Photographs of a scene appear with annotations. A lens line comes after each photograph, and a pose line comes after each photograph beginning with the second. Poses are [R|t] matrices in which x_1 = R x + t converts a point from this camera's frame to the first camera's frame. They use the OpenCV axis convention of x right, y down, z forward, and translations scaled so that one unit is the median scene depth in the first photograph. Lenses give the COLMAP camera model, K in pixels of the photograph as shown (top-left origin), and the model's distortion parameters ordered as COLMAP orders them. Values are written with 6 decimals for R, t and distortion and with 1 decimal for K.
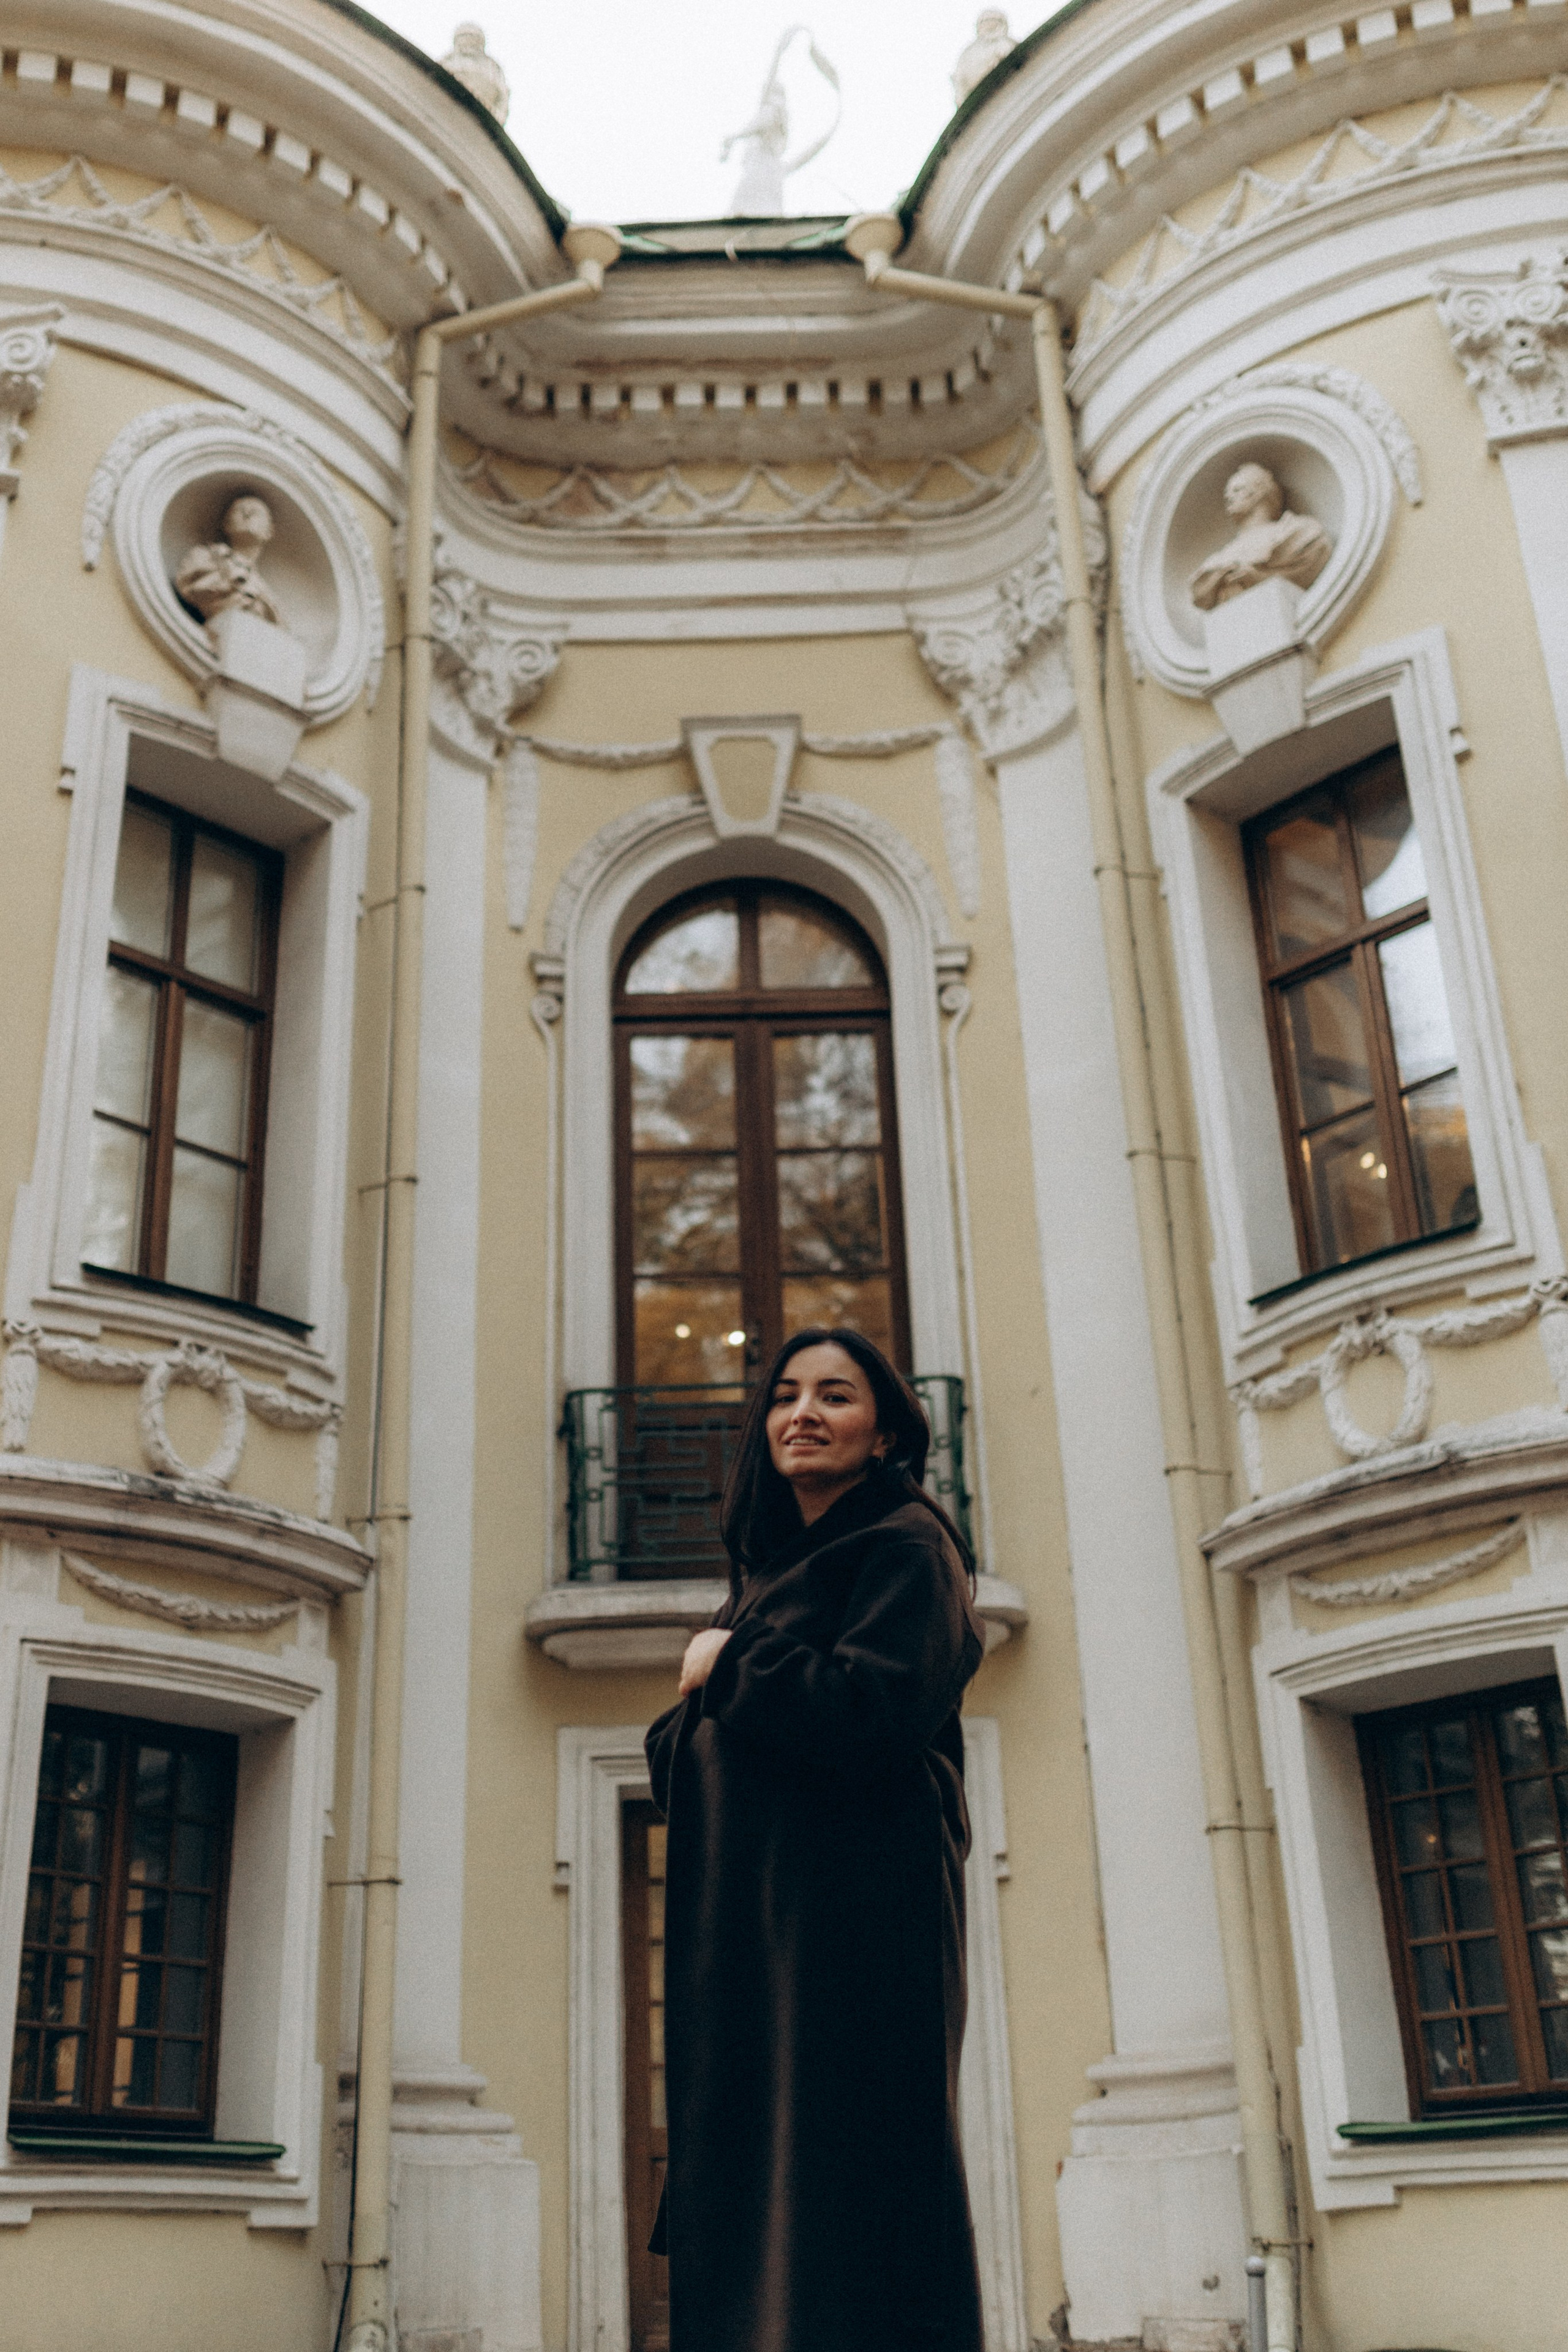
lens RADIAL K [[2607.0, 0, 652.6], [0, 2607.0, 1044.1], [0, 0, 1]] dist [-0.003965, 0.025951]
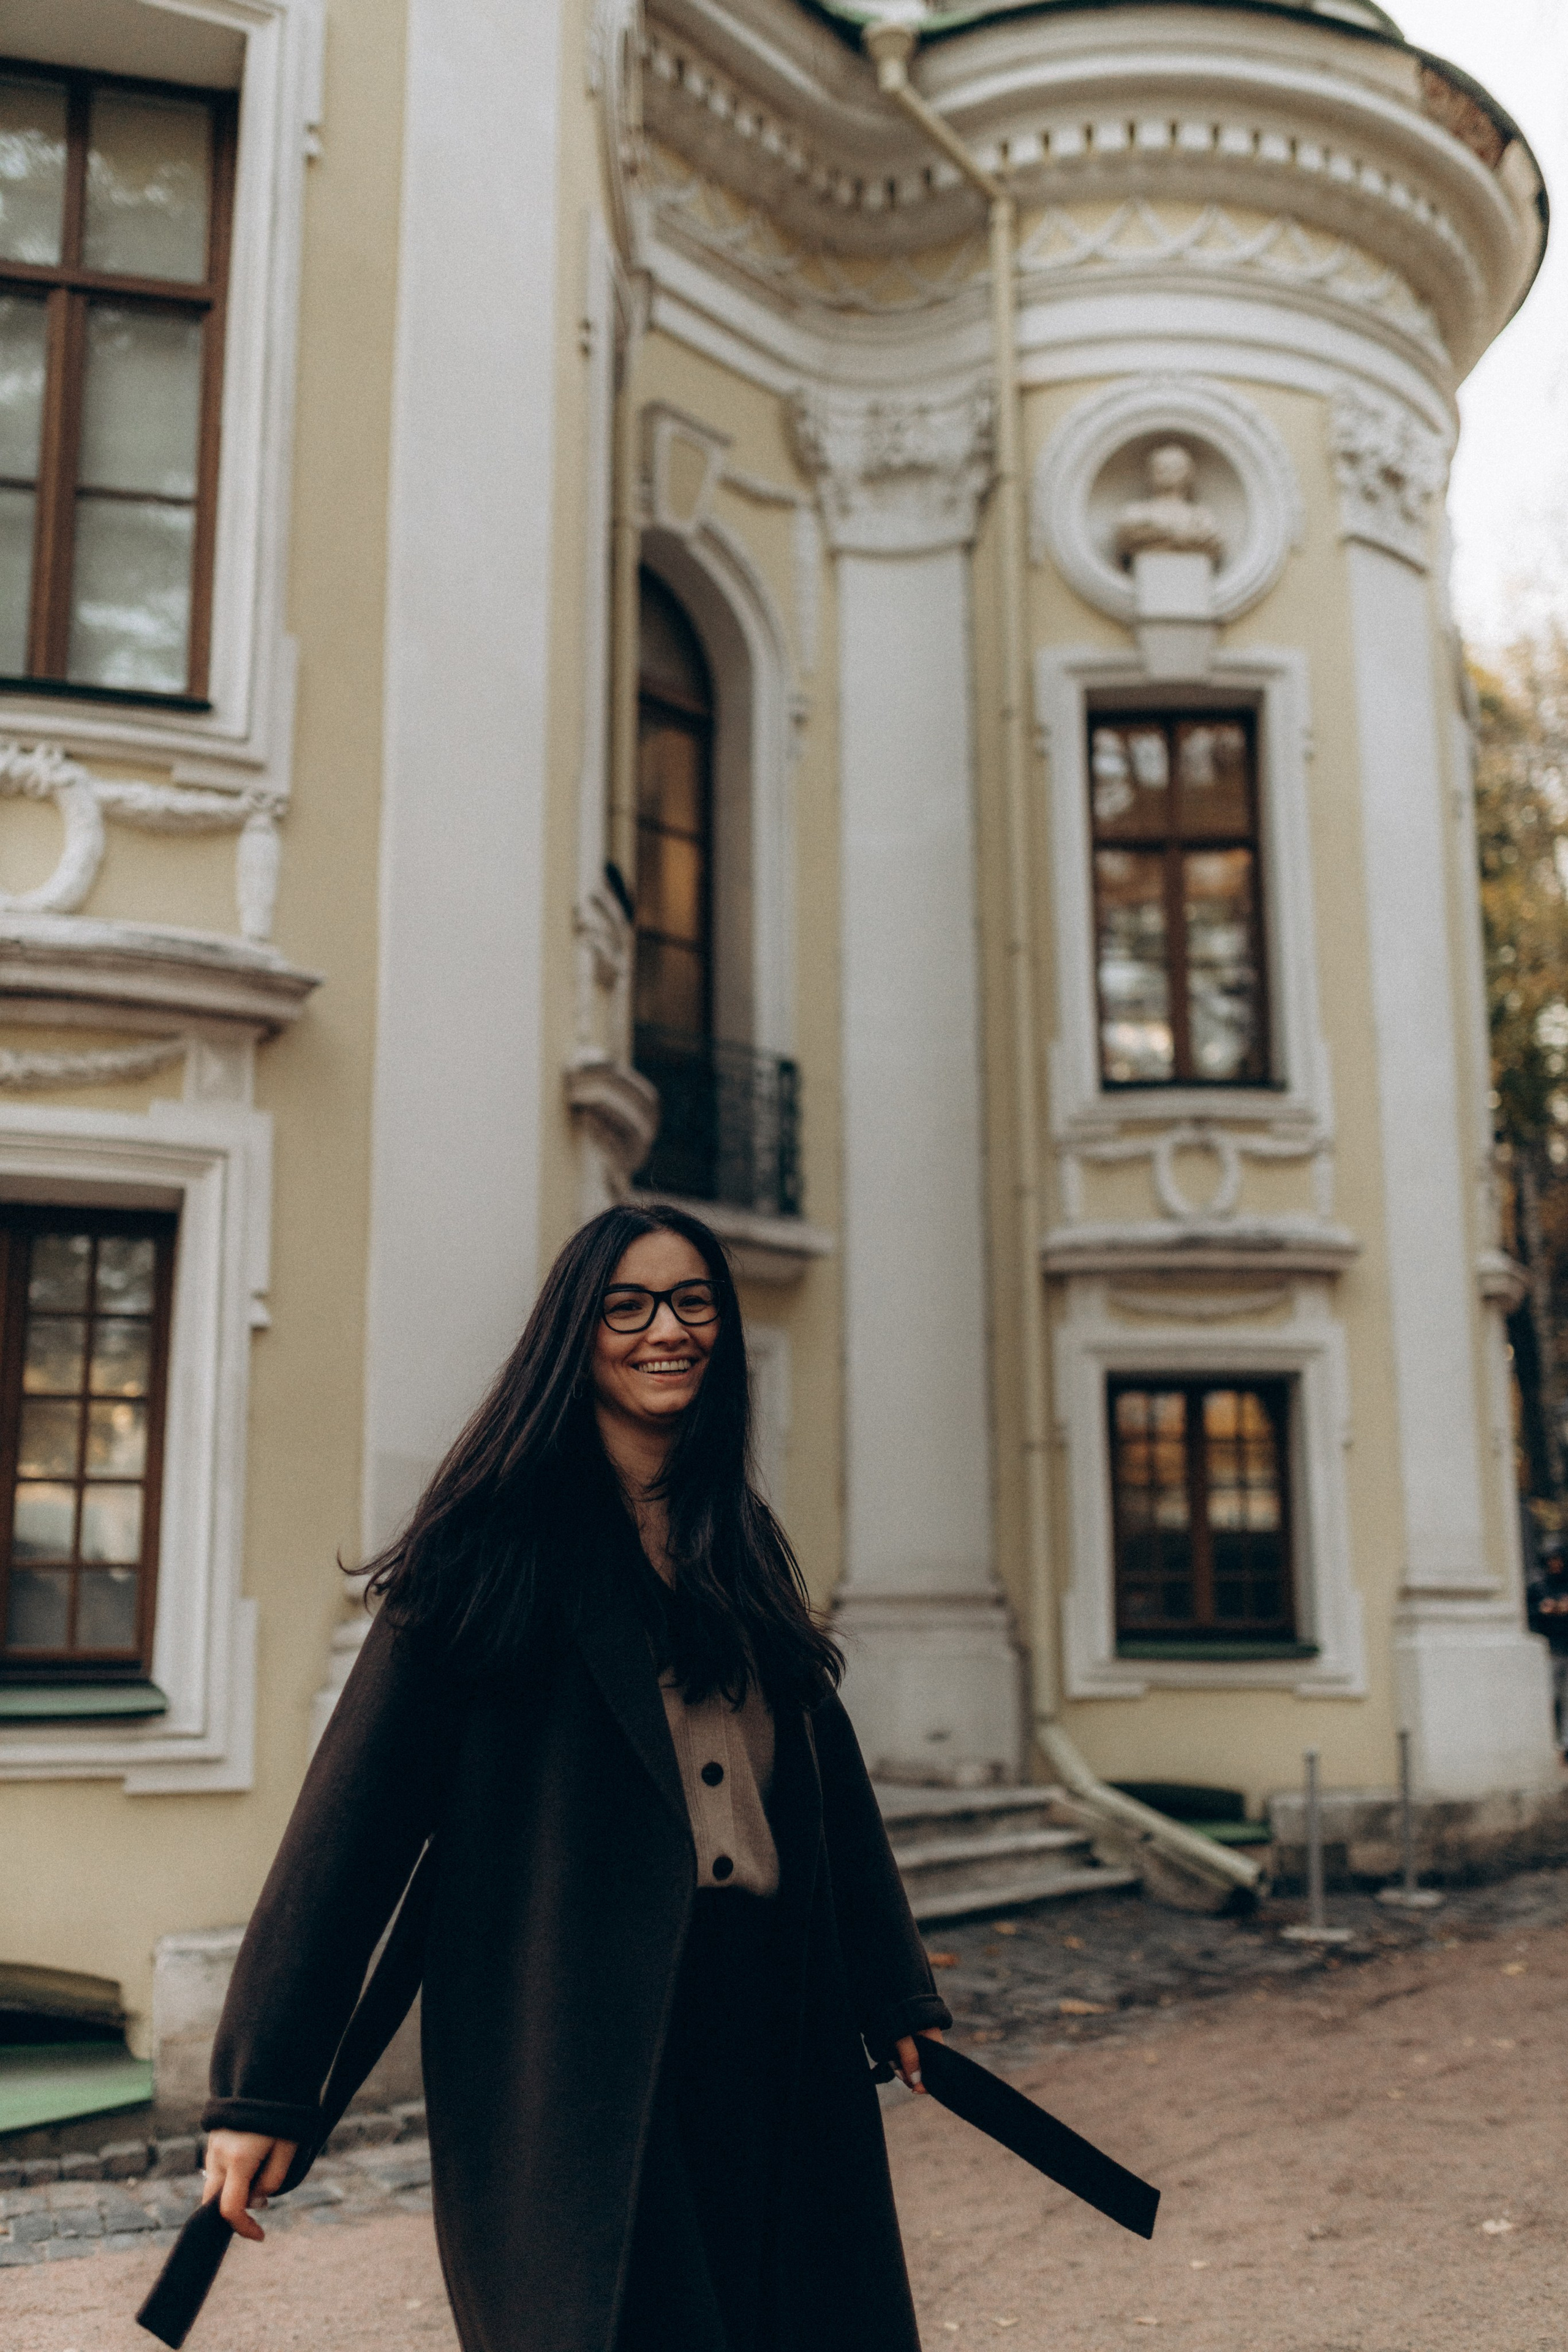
lens RADIAL K [[2254.8, 0, 778.2], [0, 2254.8, 1175.5], [0, 0, 1]] dist [-0.000334, 0.006729]
pose [[0.639905, 0.159388, 0.751742, -0.698464], [-0.346377, 0.933065, 0.097014, 0.077671], [-0.685962, -0.322466, 0.652282, 0.286918]]
